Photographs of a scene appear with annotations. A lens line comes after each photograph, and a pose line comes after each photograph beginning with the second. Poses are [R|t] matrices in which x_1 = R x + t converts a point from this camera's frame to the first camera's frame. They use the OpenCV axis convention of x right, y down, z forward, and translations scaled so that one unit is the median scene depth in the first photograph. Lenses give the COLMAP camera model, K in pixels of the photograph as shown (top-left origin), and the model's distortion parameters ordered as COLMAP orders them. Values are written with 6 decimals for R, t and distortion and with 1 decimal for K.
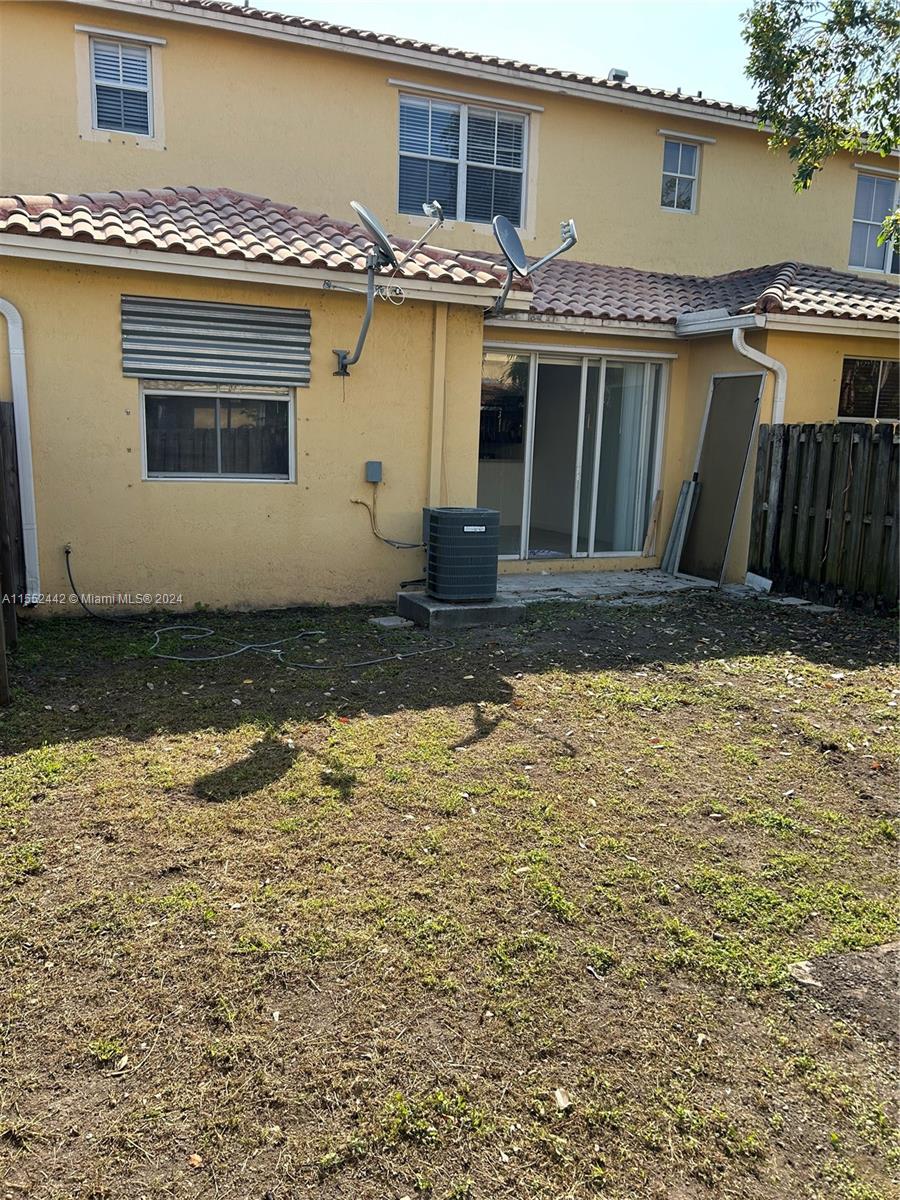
lens RADIAL K [[904.8, 0, 447.6], [0, 904.8, 601.4], [0, 0, 1]] dist [0.052442, -0.057438]
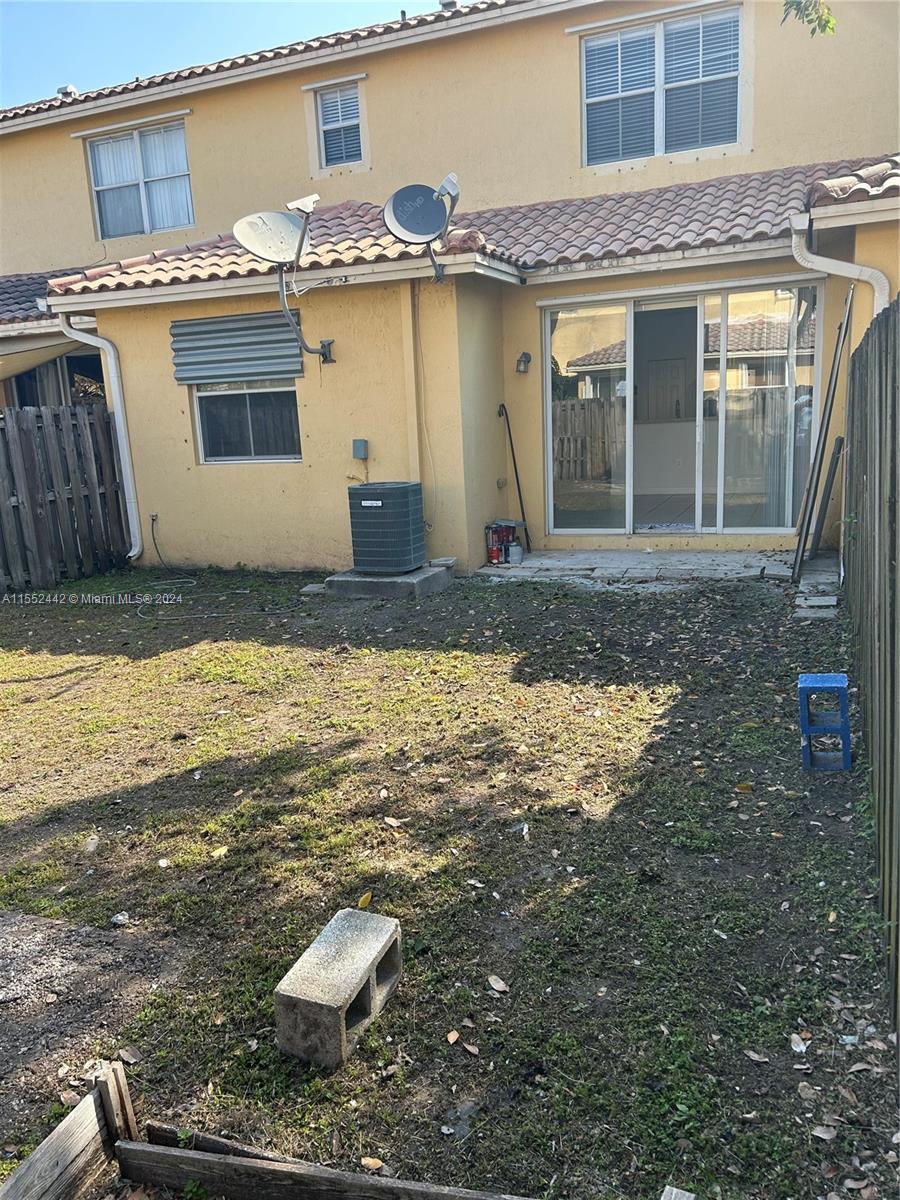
lens RADIAL K [[904.8, 0, 447.6], [0, 904.8, 601.4], [0, 0, 1]] dist [0.052442, -0.057438]
pose [[0.723697, 0.077442, -0.685759, 0.758925], [-0.049146, 0.996944, 0.060719, -0.033592], [0.688366, -0.010240, 0.725292, 0.291467]]
